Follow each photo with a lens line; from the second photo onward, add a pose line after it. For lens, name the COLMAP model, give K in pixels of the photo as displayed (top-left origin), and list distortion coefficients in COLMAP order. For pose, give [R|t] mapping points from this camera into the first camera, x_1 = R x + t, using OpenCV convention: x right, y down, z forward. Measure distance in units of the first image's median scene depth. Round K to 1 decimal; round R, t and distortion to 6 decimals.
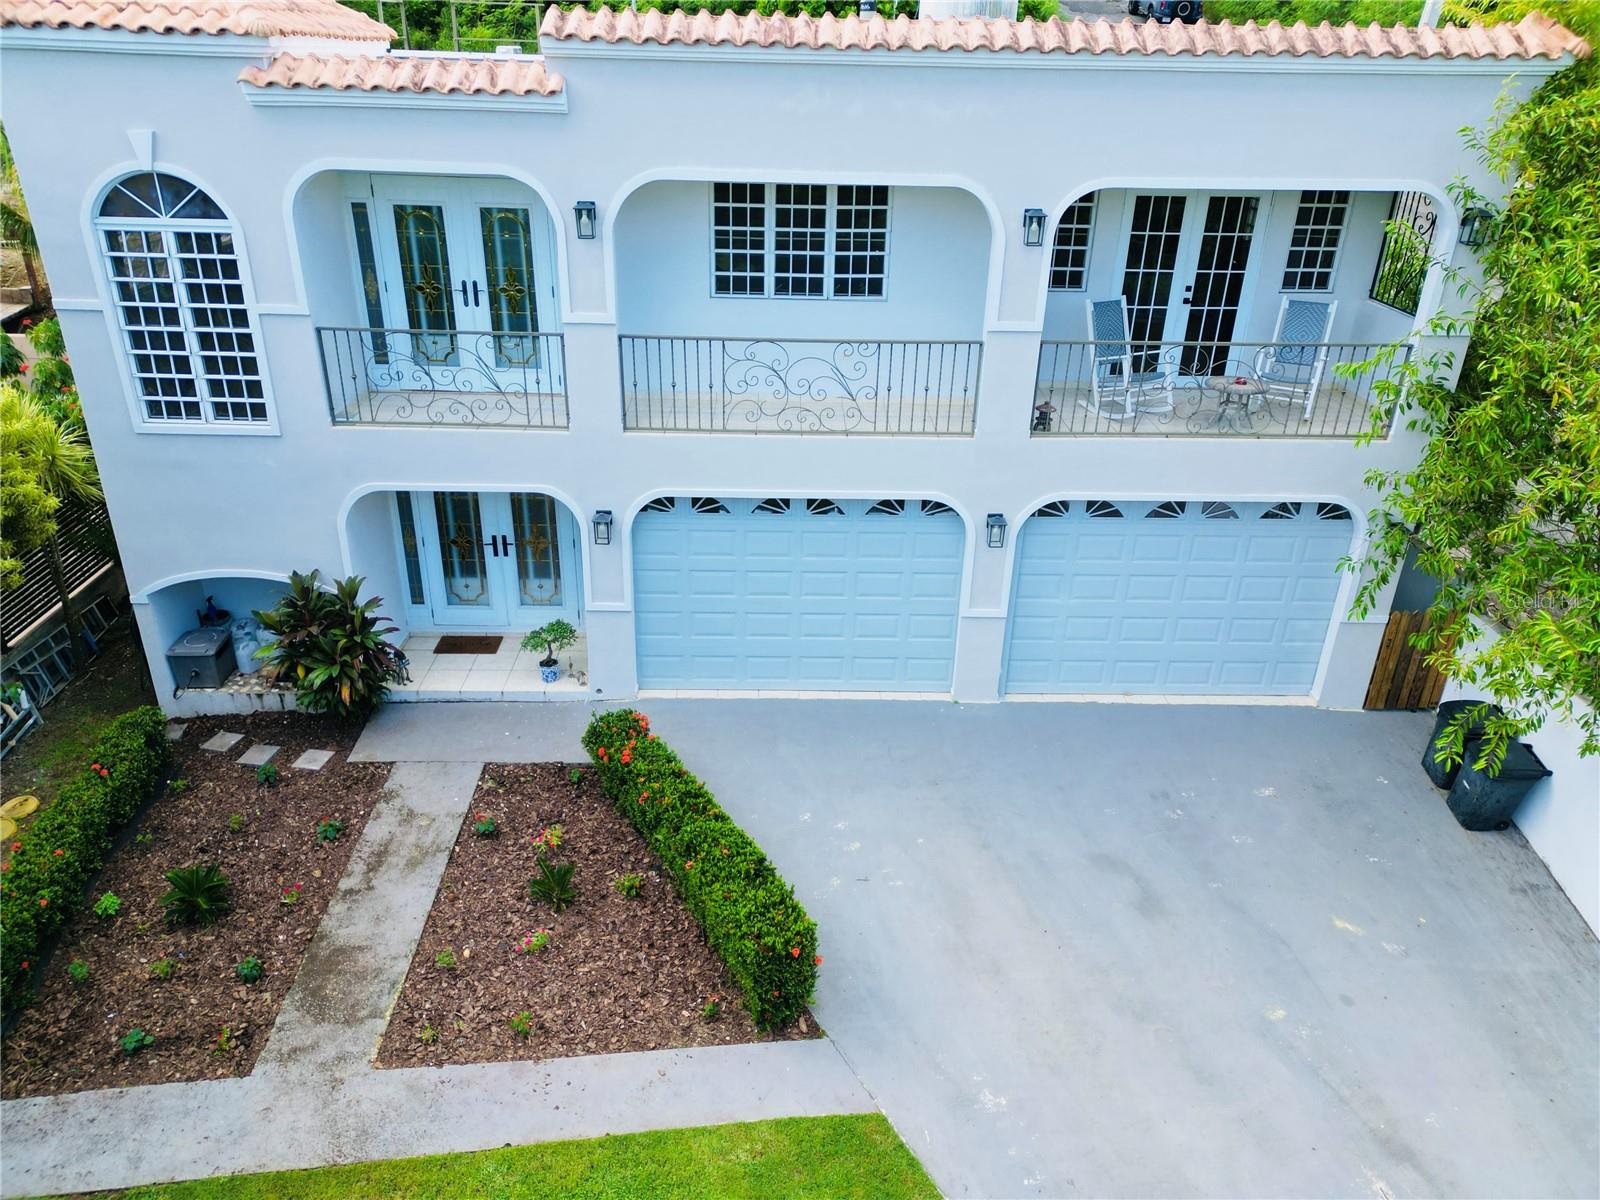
lens RADIAL K [[1133.7, 0, 787.1], [0, 1133.7, 597.4], [0, 0, 1]] dist [0.082403, -0.082842]
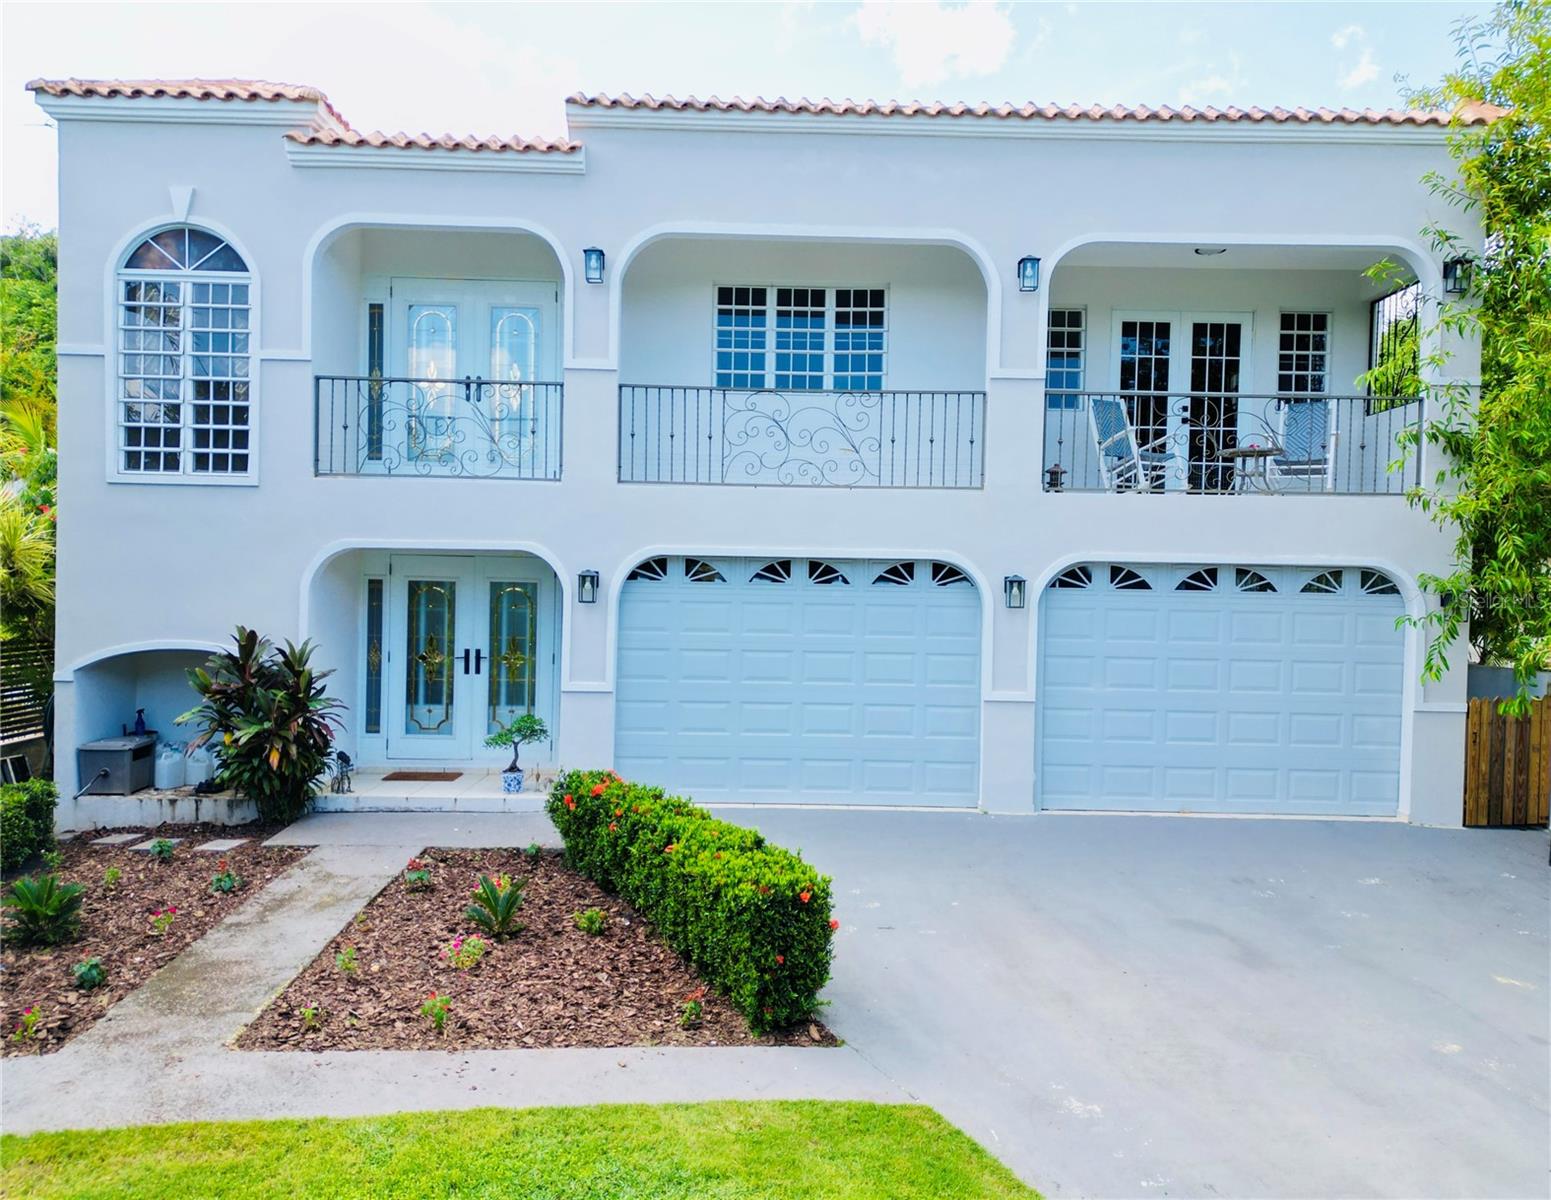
lens RADIAL K [[1155.7, 0, 775.5], [0, 1155.7, 600.0], [0, 0, 1]] dist [0.083358, -0.084190]
pose [[0.999995, 0.002768, -0.001166, -0.009245], [-0.003001, 0.906807, -0.421535, 0.352350], [-0.000109, 0.421537, 0.906811, 0.156396]]
